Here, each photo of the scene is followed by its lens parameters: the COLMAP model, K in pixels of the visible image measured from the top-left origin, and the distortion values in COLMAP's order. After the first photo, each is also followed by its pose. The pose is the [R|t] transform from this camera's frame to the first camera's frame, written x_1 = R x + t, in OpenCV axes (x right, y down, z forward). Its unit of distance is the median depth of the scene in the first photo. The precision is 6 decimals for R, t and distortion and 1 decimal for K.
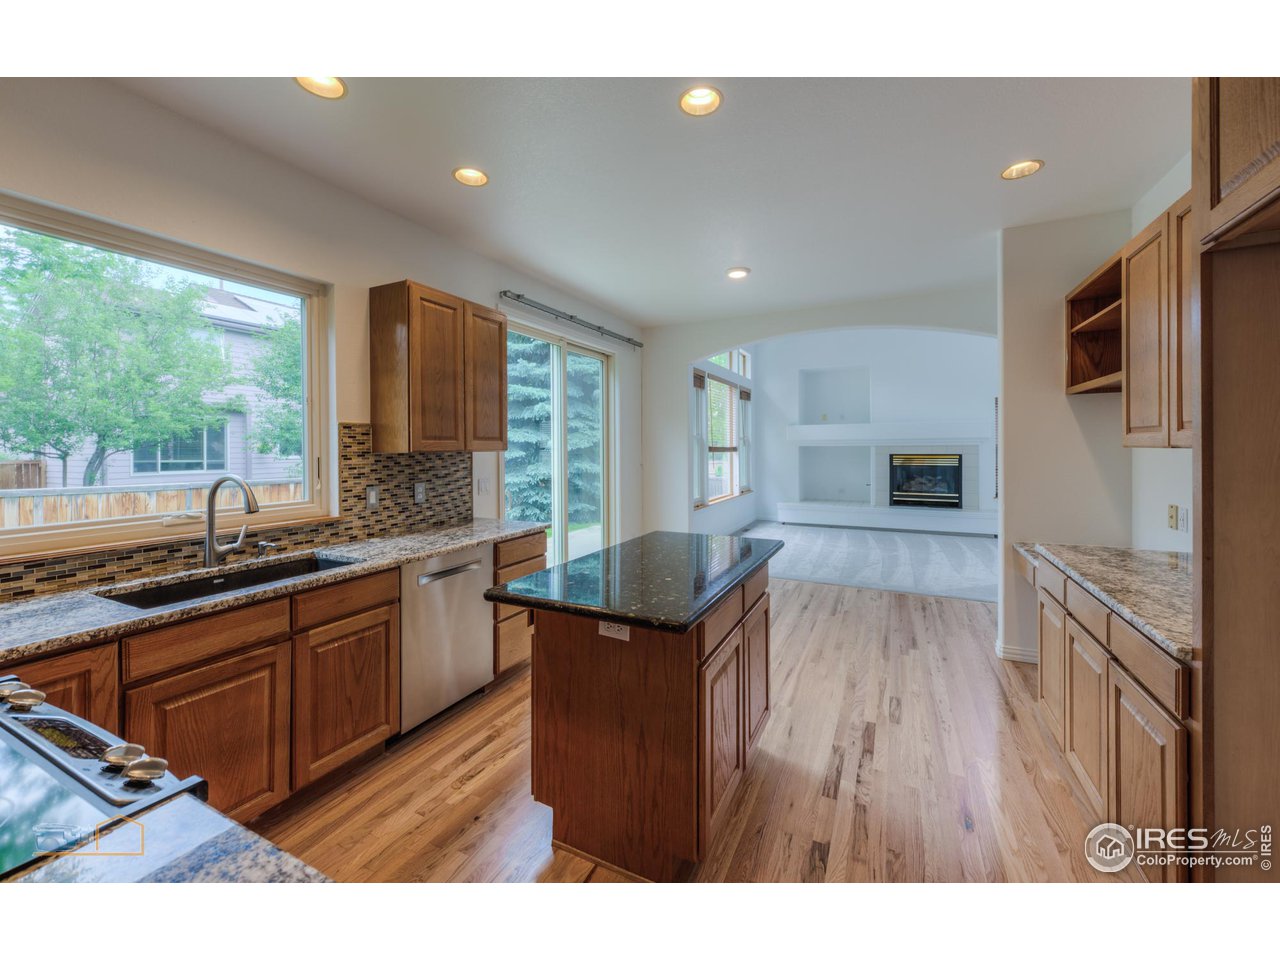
lens RADIAL K [[510.8, 0, 642.4], [0, 510.8, 444.7], [0, 0, 1]] dist [0.009059, -0.000016]
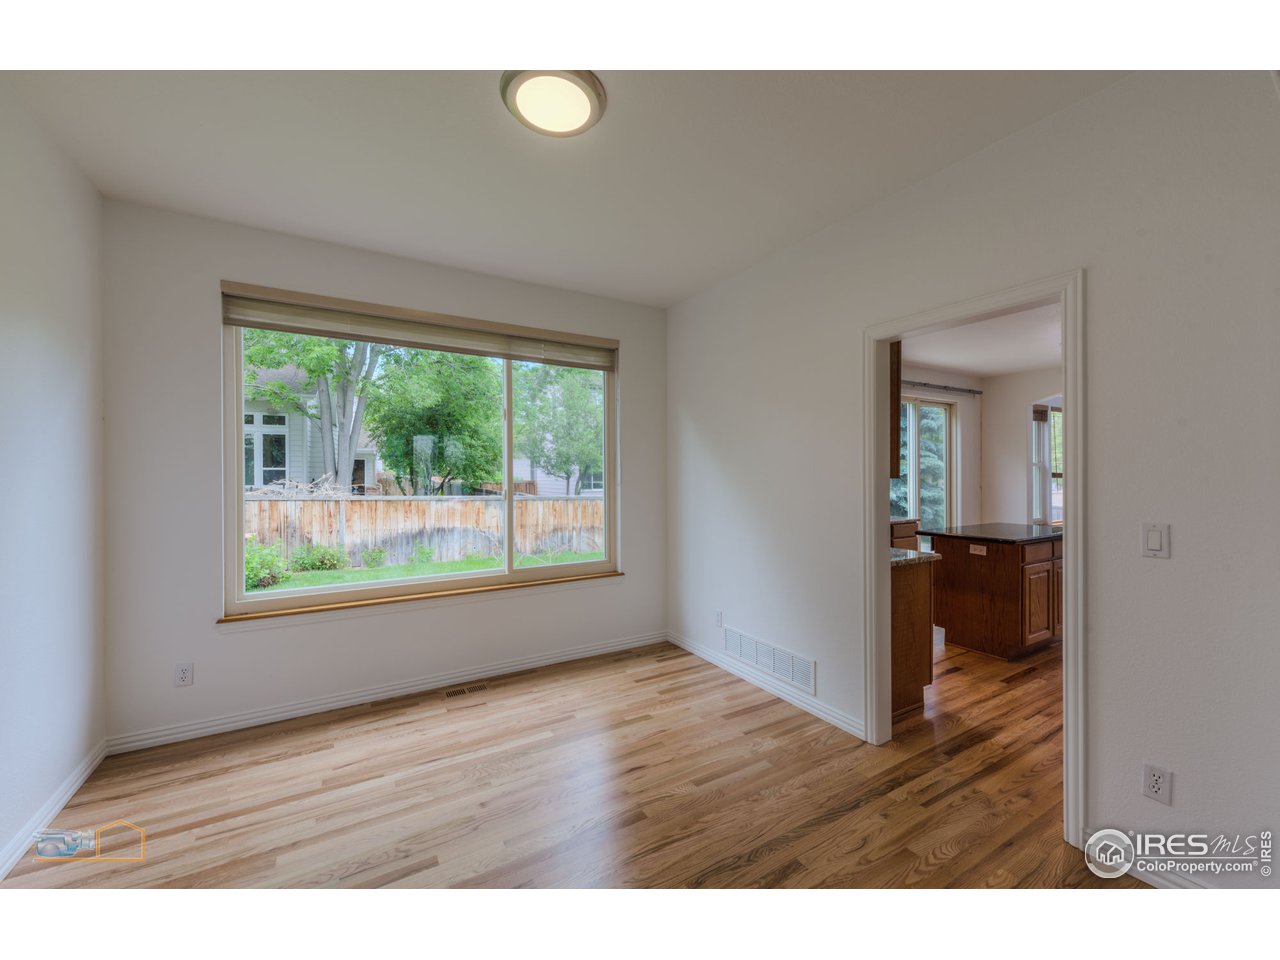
lens RADIAL K [[510.8, 0, 641.0], [0, 510.8, 473.0], [0, 0, 1]] dist [0.009059, -0.000016]
pose [[0.842051, 0.000051, -0.539398, -0.021416], [0.002665, 0.999987, 0.004254, -0.002608], [0.539391, -0.005020, 0.842040, -0.447461]]
